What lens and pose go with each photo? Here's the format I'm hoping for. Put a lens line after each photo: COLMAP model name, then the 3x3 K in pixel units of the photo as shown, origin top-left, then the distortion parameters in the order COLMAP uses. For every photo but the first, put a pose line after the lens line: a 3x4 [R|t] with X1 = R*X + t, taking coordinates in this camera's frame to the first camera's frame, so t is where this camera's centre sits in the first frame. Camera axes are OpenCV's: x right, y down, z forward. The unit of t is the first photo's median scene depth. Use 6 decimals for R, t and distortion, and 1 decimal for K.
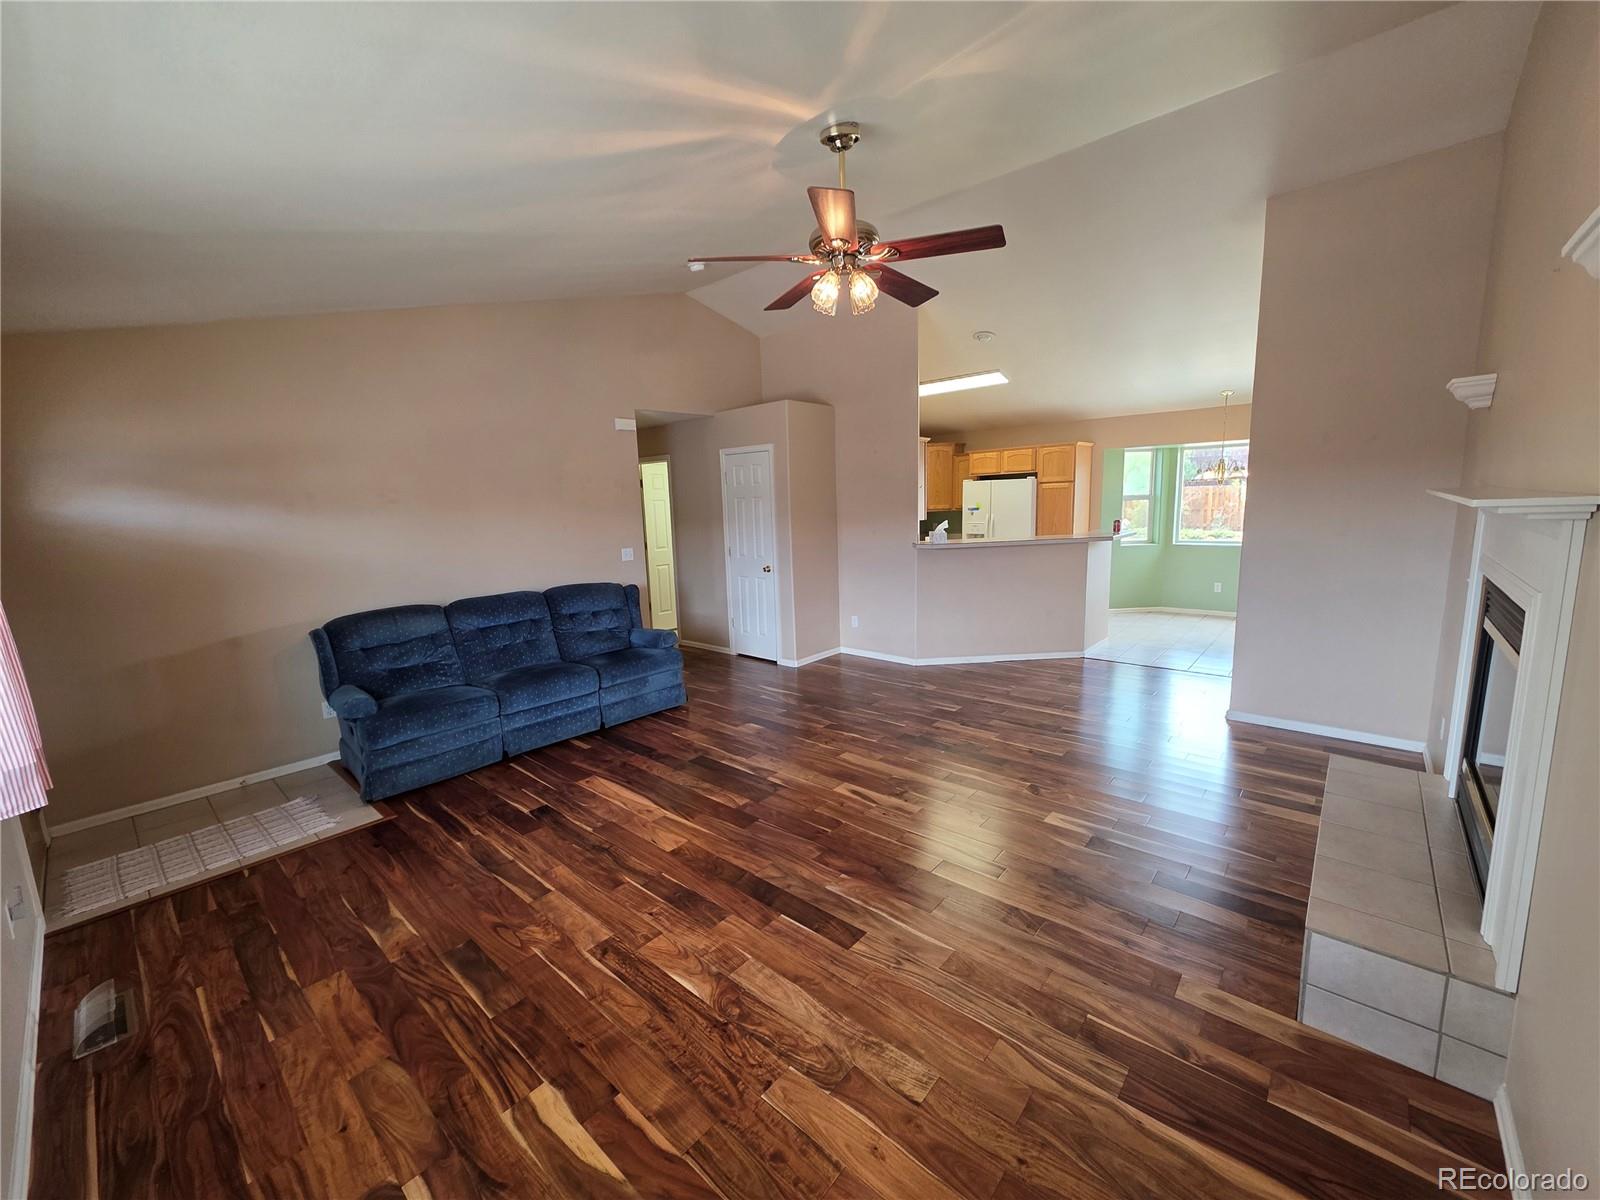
lens RADIAL K [[637.7, 0, 800.0], [0, 637.7, 600.0], [0, 0, 1]] dist [0.002446, 0.000019]
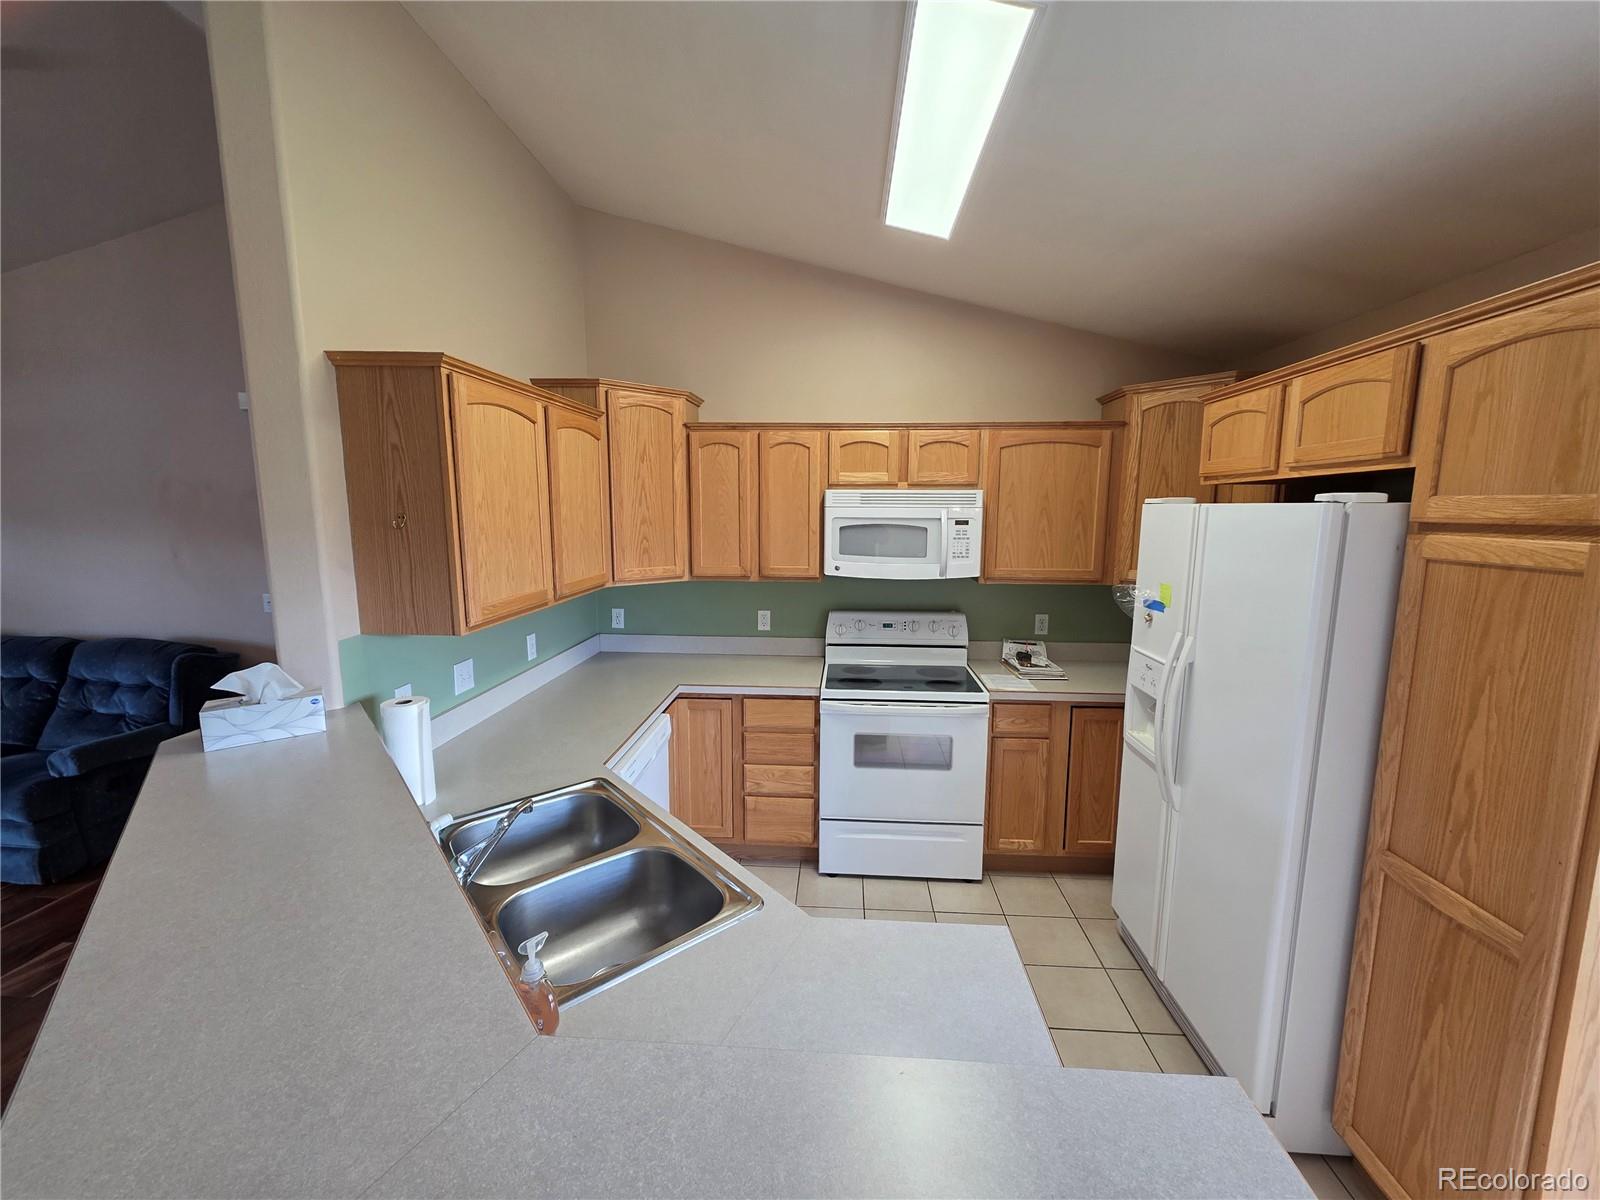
lens RADIAL K [[637.7, 0, 800.0], [0, 637.7, 600.0], [0, 0, 1]] dist [0.002446, 0.000019]
pose [[0.606996, 0.149386, -0.780538, 0.878032], [-0.151974, 0.985867, 0.070499, -0.313336], [0.780038, 0.075829, 0.621120, 1.572491]]
